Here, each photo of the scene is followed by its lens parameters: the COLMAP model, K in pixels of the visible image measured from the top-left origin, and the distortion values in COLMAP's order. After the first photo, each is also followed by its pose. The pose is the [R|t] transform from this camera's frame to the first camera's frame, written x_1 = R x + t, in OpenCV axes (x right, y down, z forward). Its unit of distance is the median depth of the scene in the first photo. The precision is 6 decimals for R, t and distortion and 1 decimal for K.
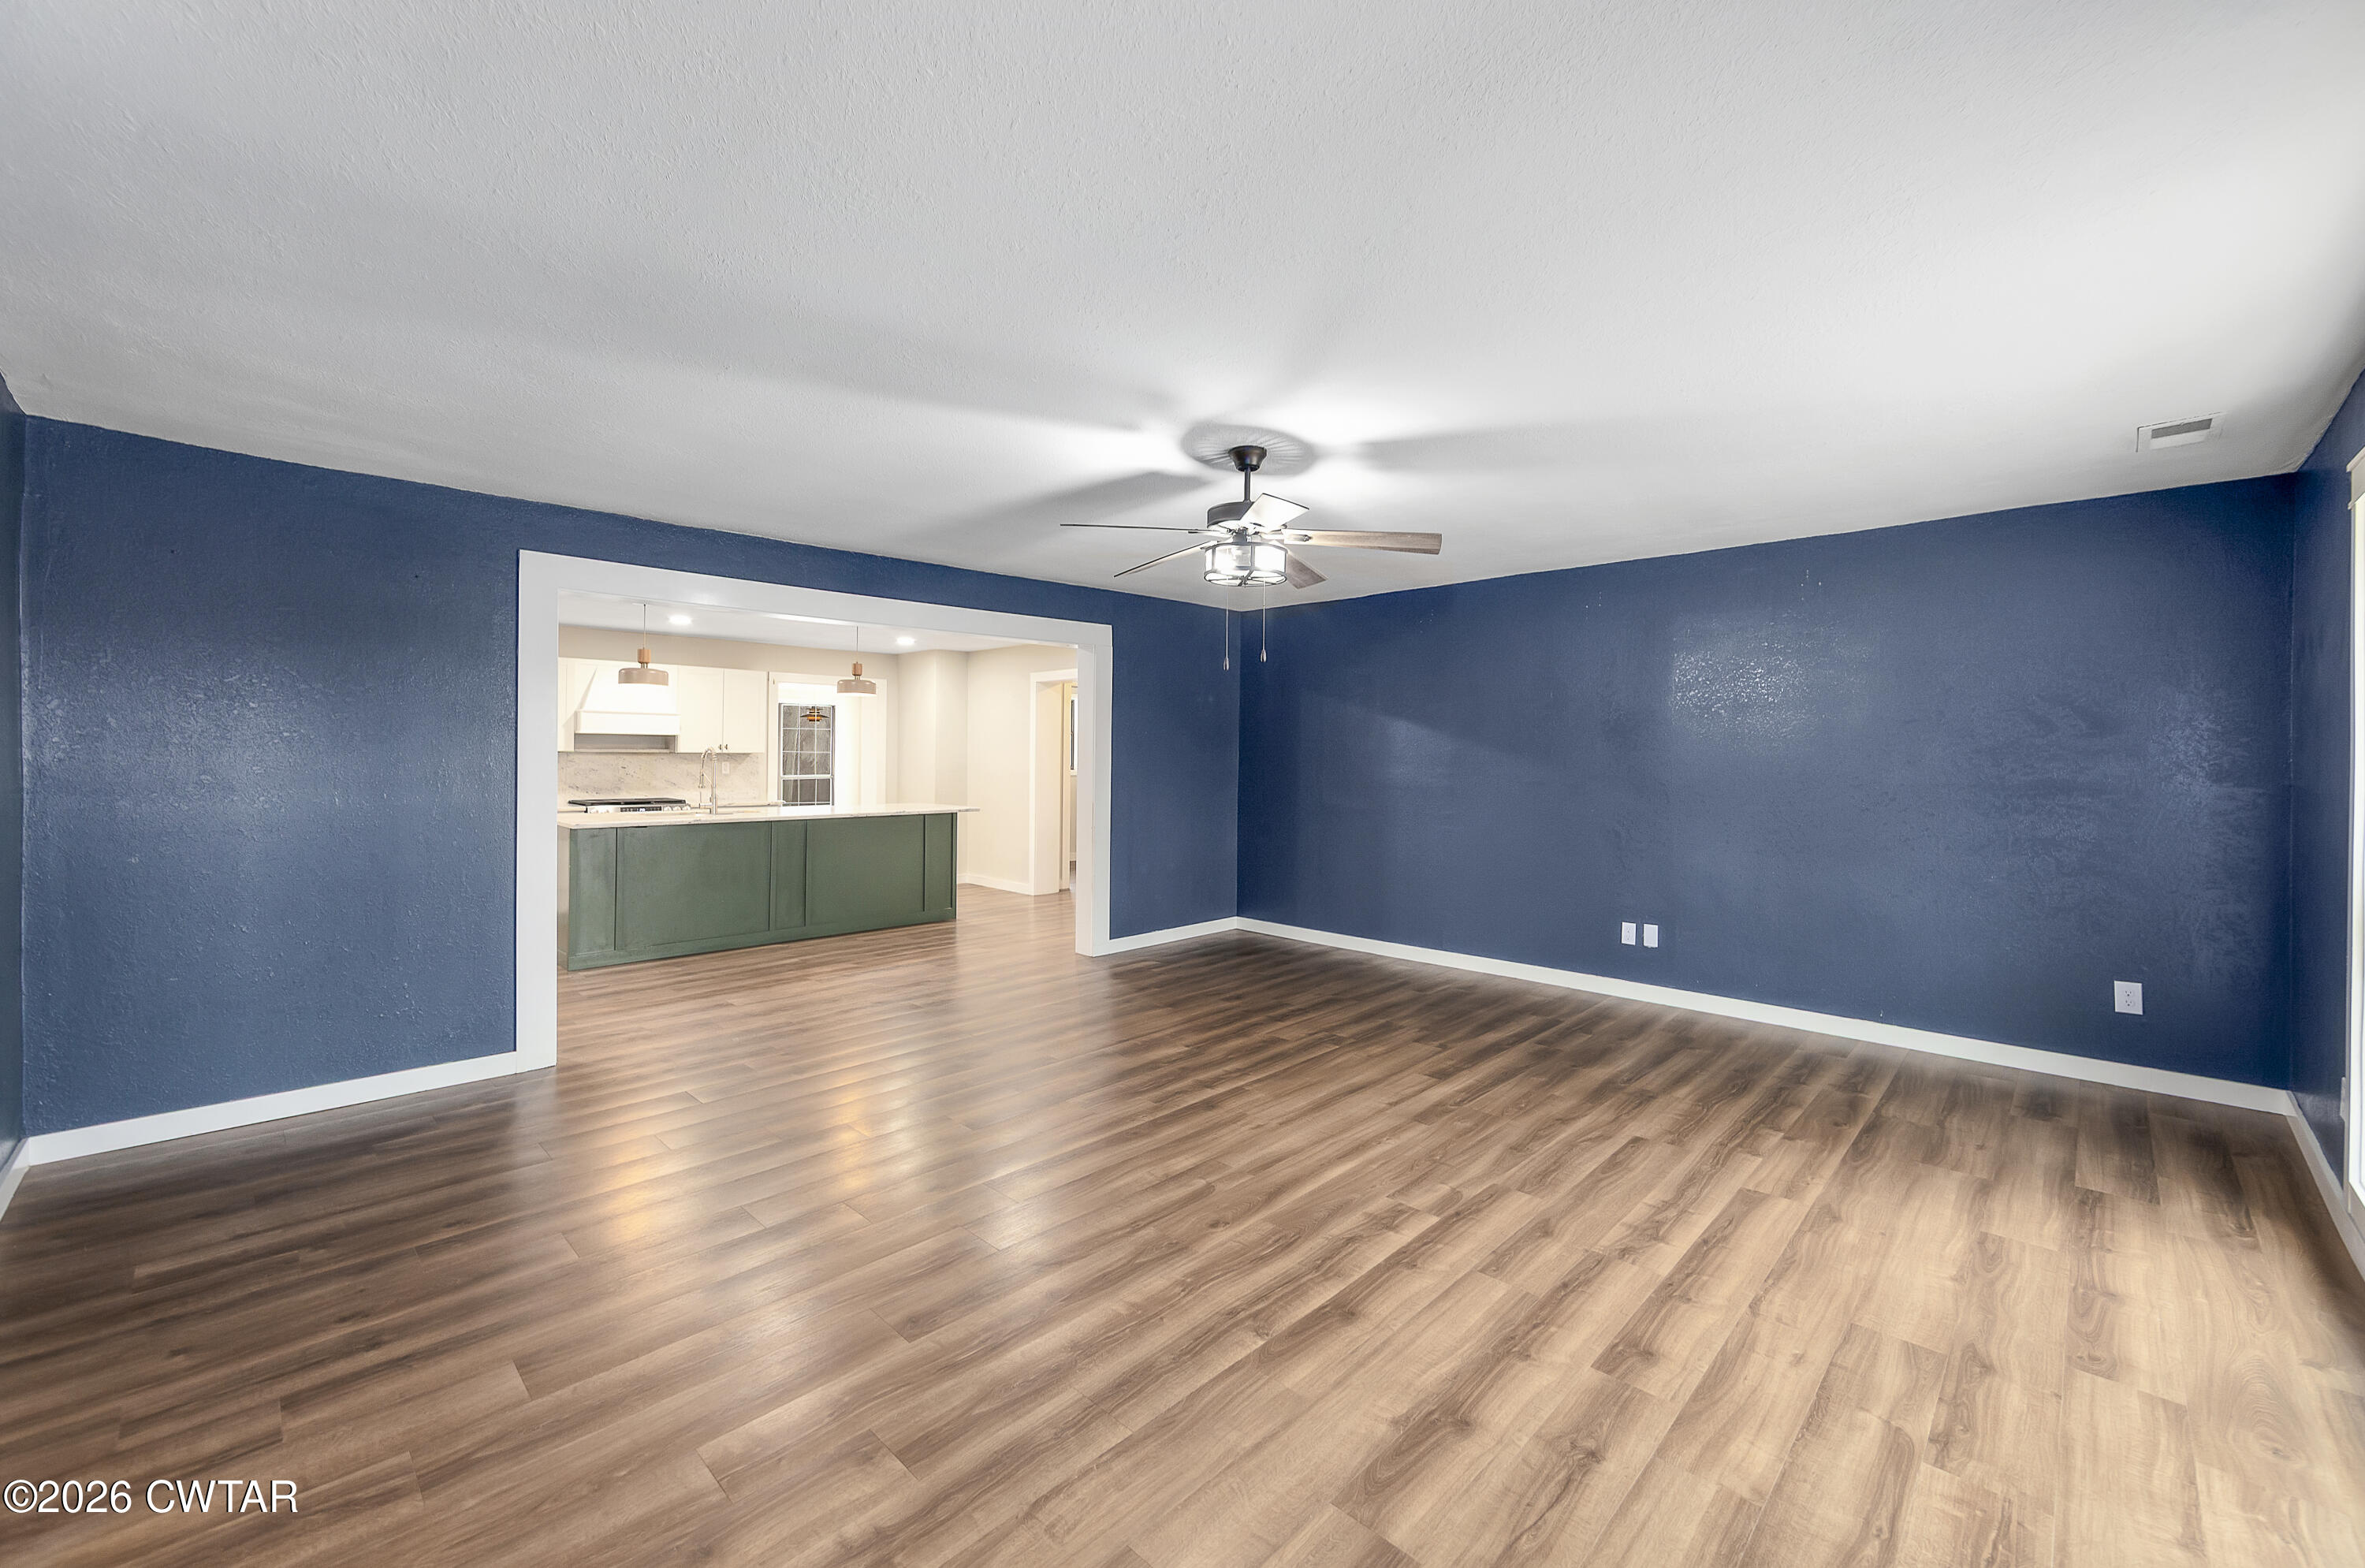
lens RADIAL K [[956.1, 0, 1224.5], [0, 956.1, 750.8], [0, 0, 1]] dist [-0.001445, -0.000742]
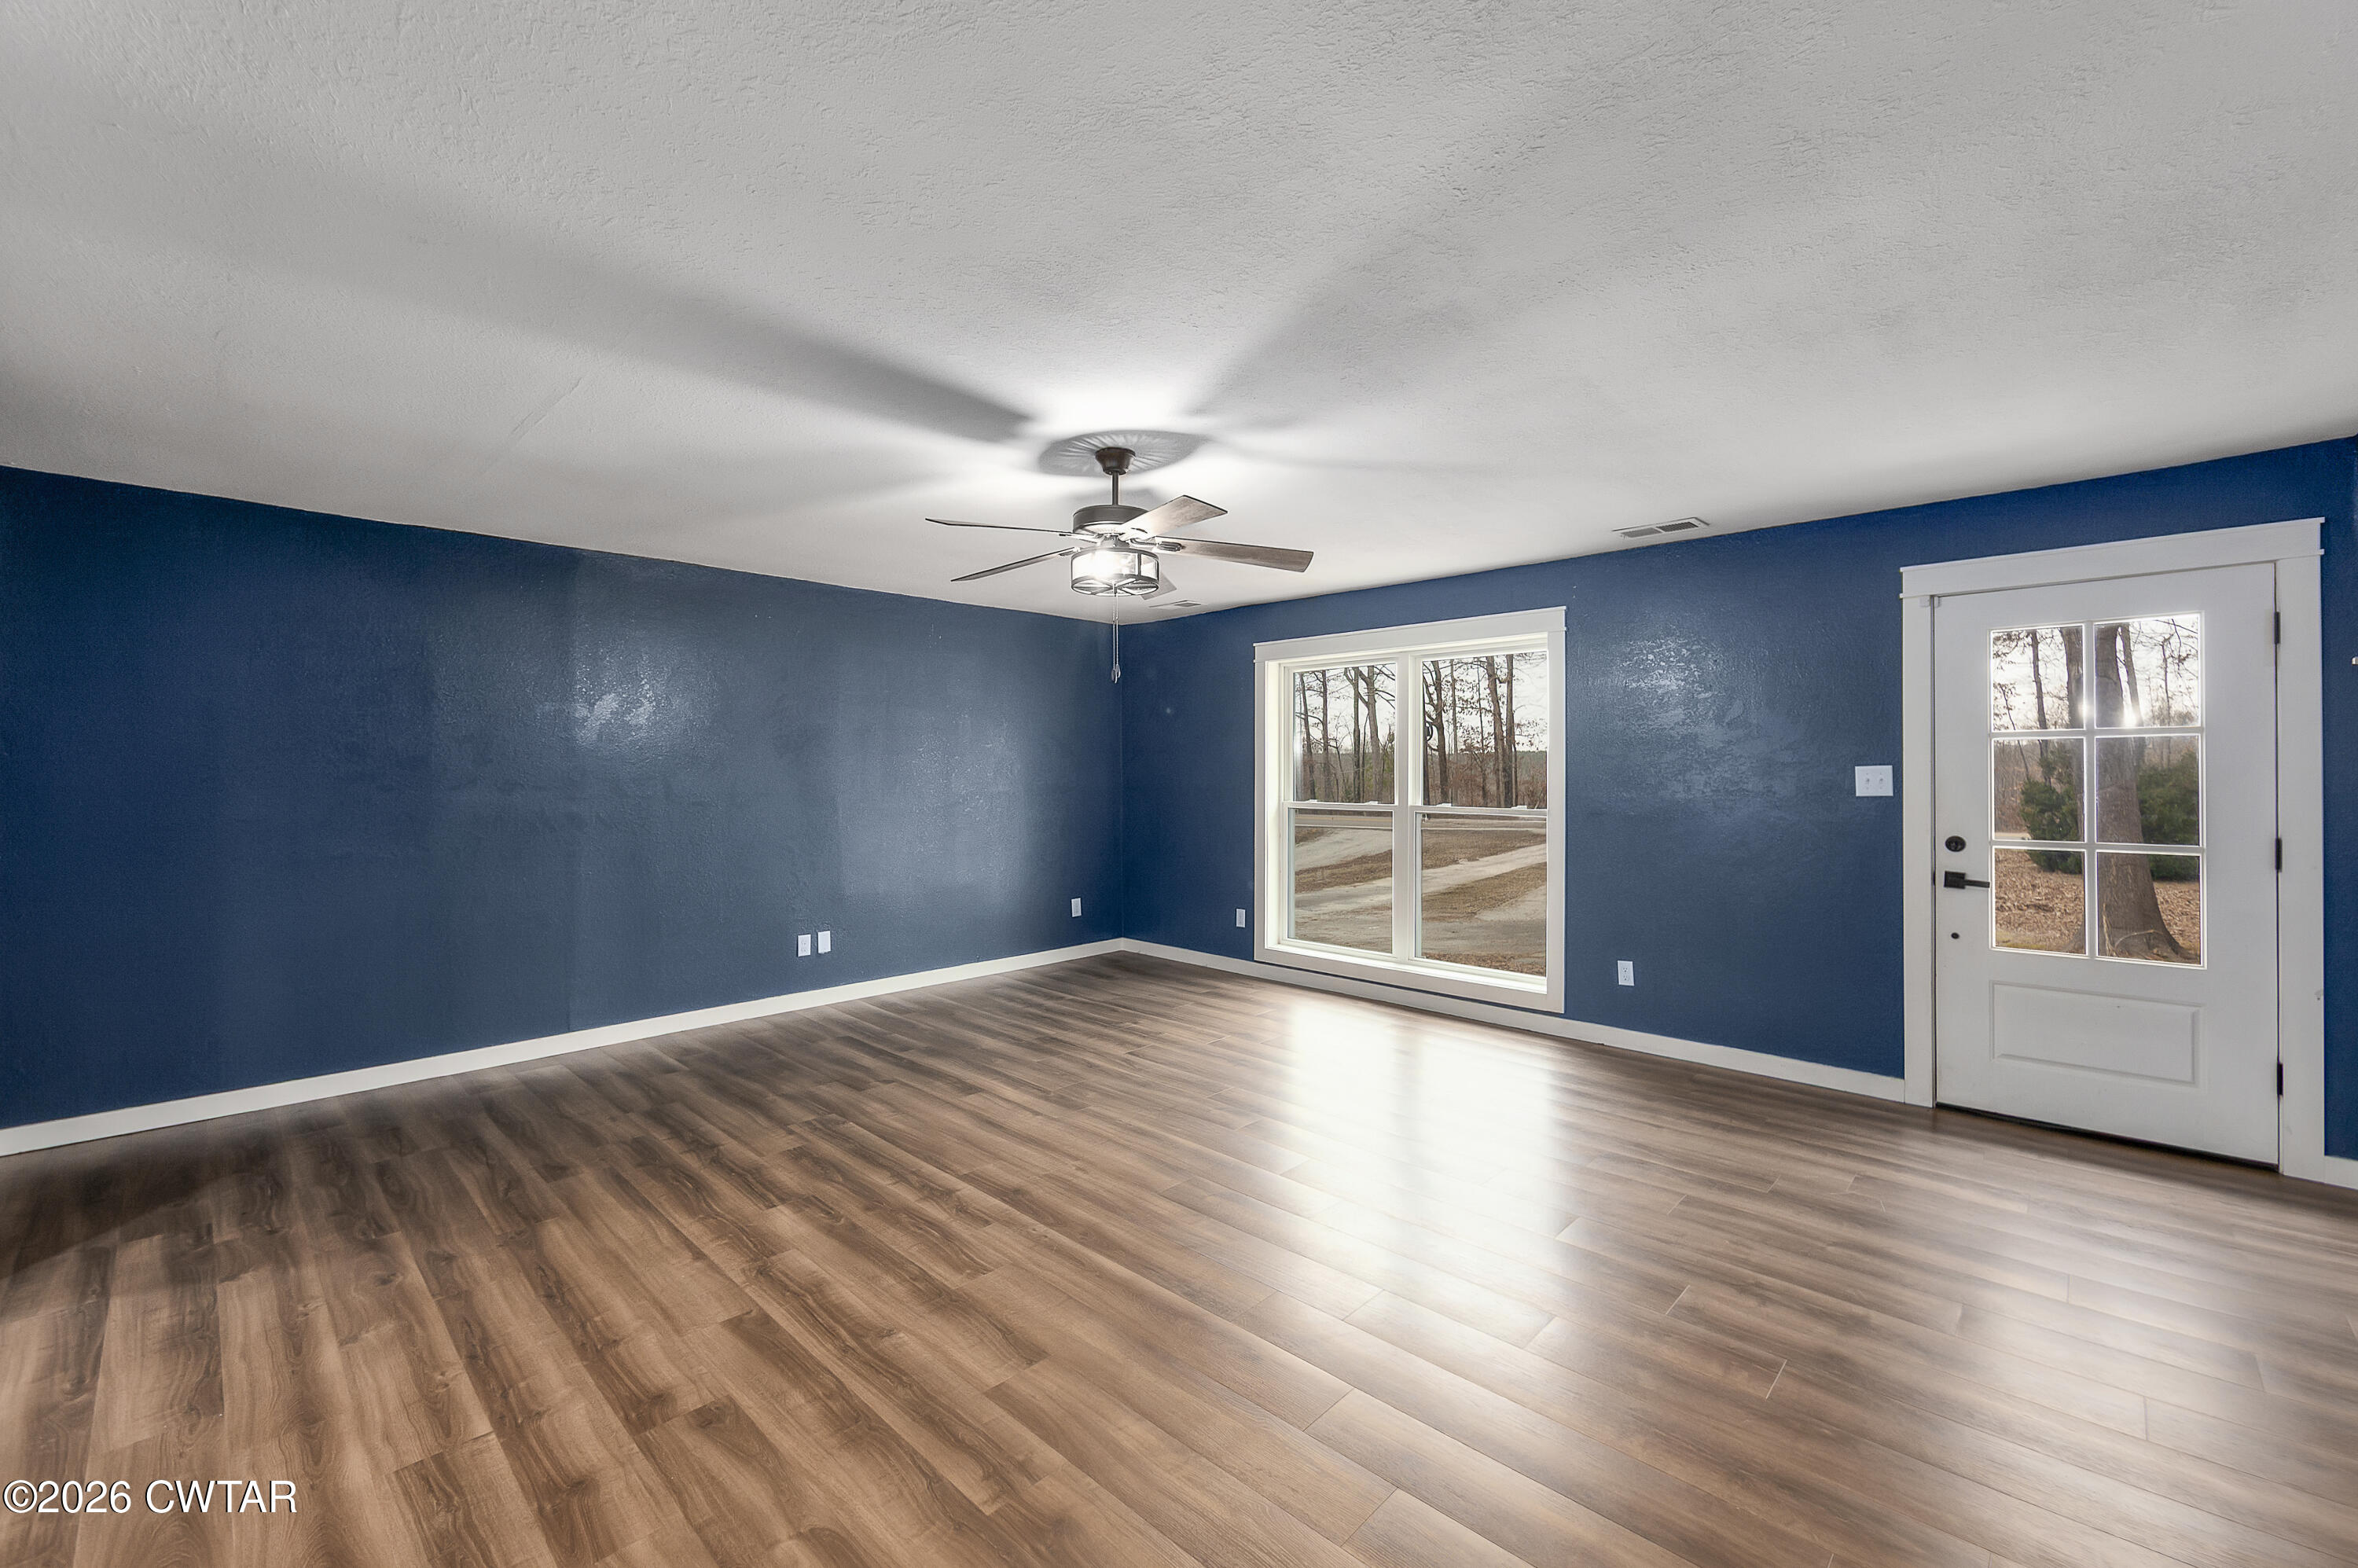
lens RADIAL K [[953.2, 0, 1175.0], [0, 953.2, 770.0], [0, 0, 1]] dist [-0.001445, -0.000742]
pose [[0.013646, -0.006297, 0.999887, -1.014144], [-0.000594, 0.999980, 0.006306, -0.004580], [-0.999907, -0.000680, 0.013642, 1.016091]]
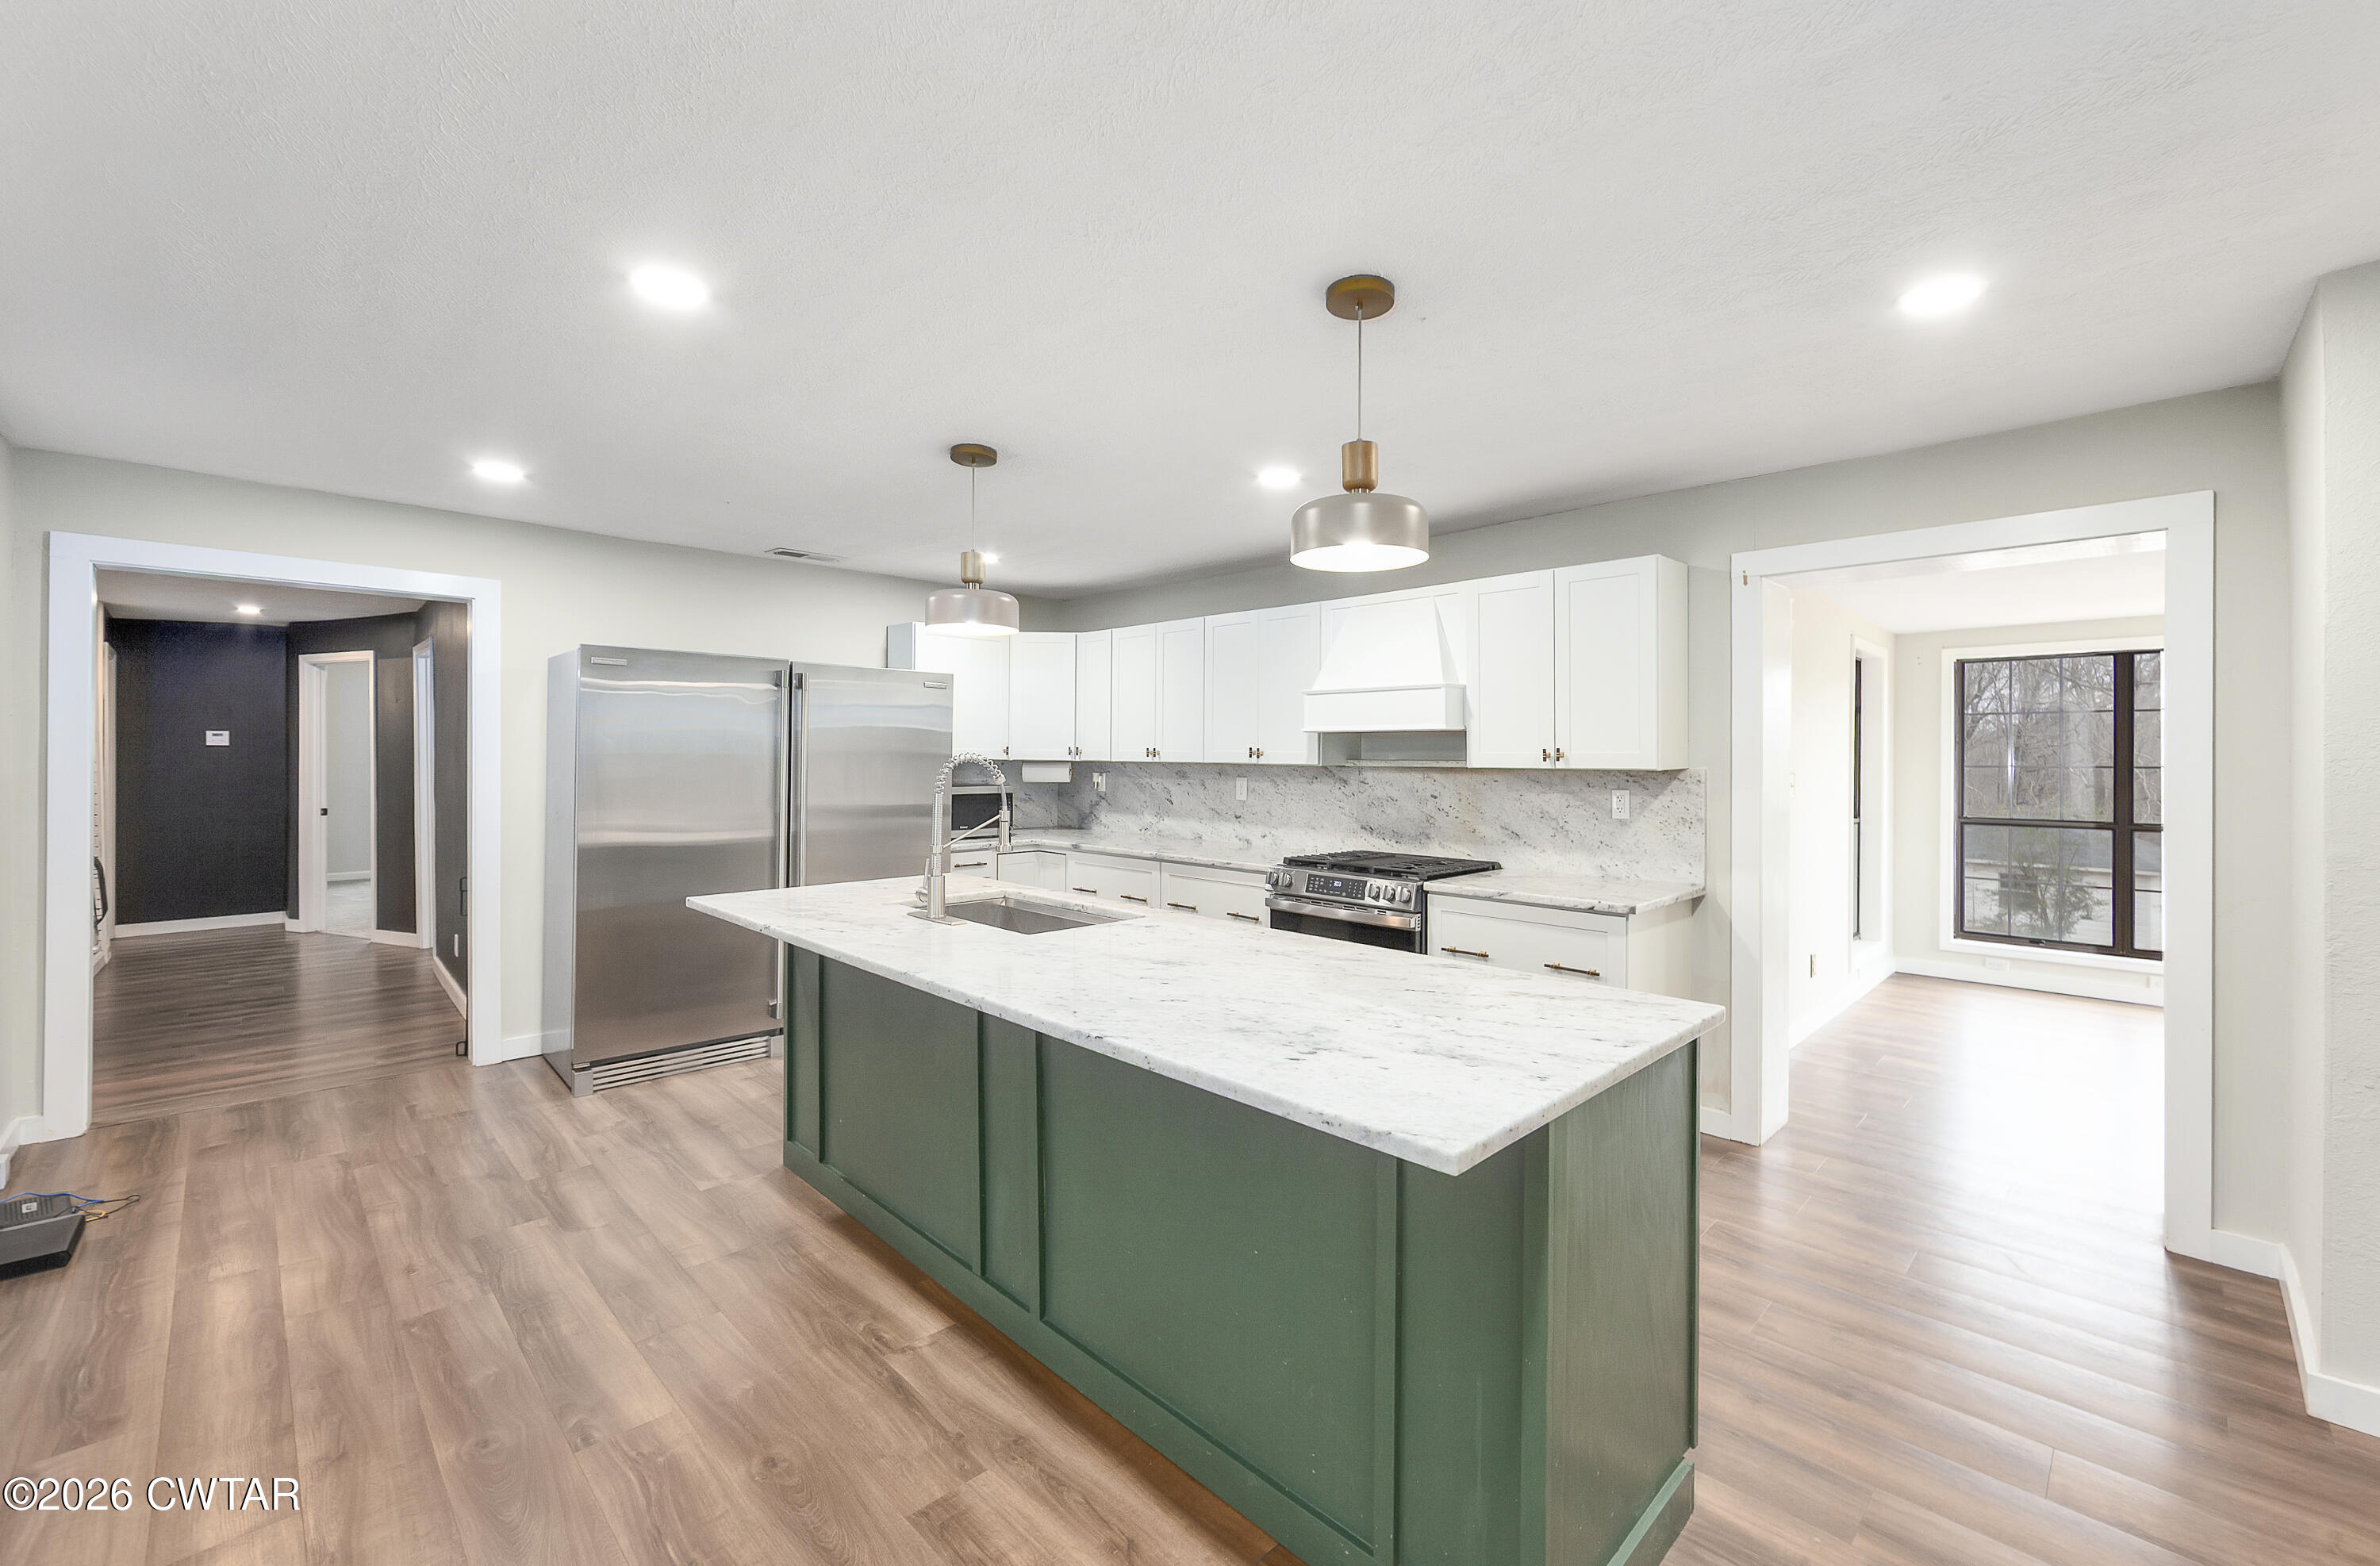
lens RADIAL K [[962.1, 0, 1188.4], [0, 962.1, 767.5], [0, 0, 1]] dist [-0.001445, -0.000742]
pose [[-0.024303, -0.002962, -0.999700, -0.262618], [-0.005301, 0.999982, -0.002834, 0.011152], [0.999691, 0.005230, -0.024318, 2.342931]]
